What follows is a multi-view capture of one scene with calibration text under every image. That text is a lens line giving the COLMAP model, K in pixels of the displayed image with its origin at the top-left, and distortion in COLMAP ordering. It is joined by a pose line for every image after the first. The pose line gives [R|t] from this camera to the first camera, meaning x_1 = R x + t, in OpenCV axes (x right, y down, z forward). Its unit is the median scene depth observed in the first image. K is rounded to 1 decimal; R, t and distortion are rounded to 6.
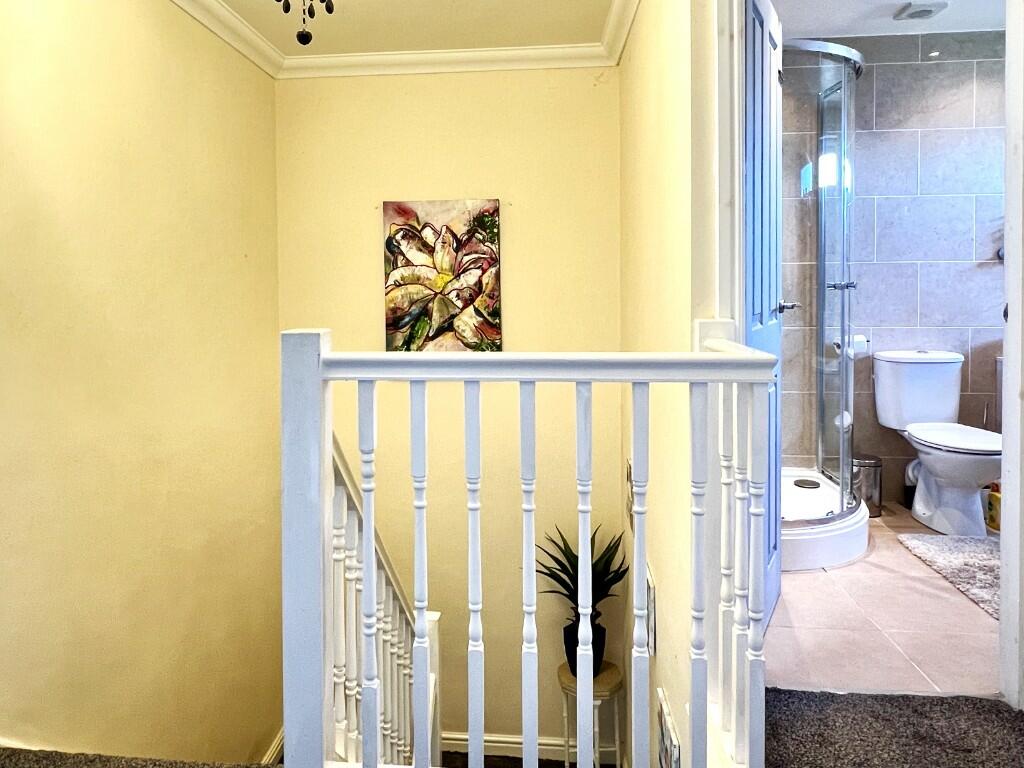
lens RADIAL K [[595.9, 0, 512.2], [0, 595.9, 382.9], [0, 0, 1]] dist [-0.000290, -0.000009]
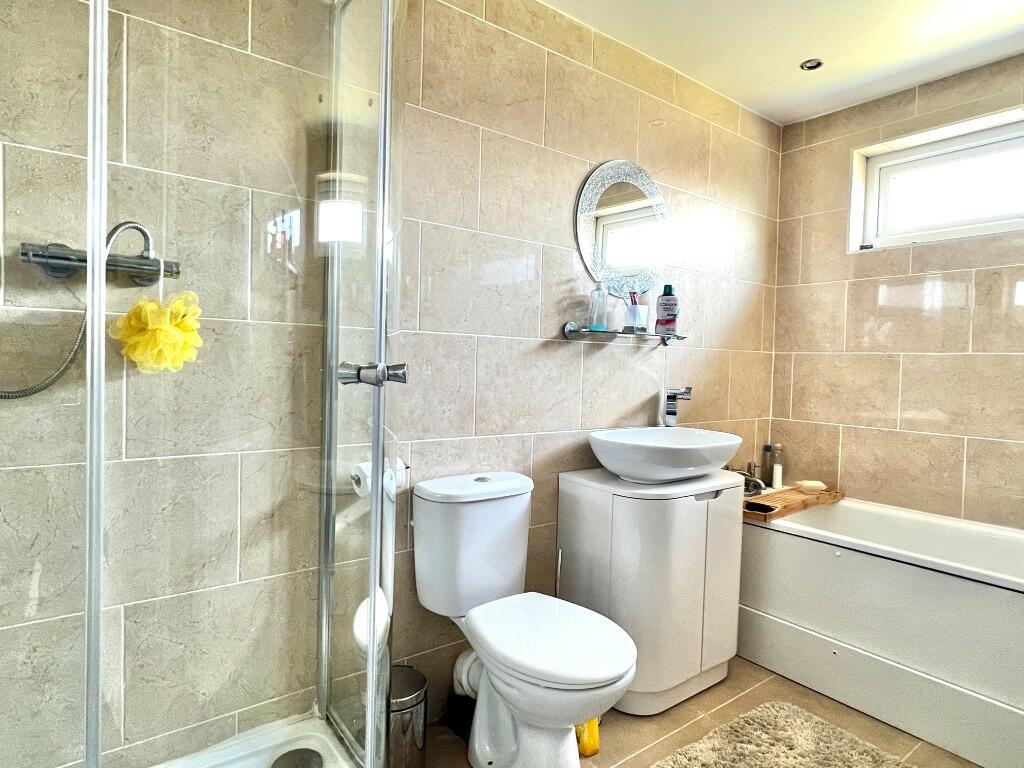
lens RADIAL K [[566.6, 0, 509.7], [0, 566.6, 380.1], [0, 0, 1]] dist [-0.007381, -0.000443]
pose [[0.755083, -0.001657, 0.655627, 0.310268], [-0.021174, 0.999414, 0.026911, -0.173007], [-0.655287, -0.034202, 0.754605, 0.515370]]
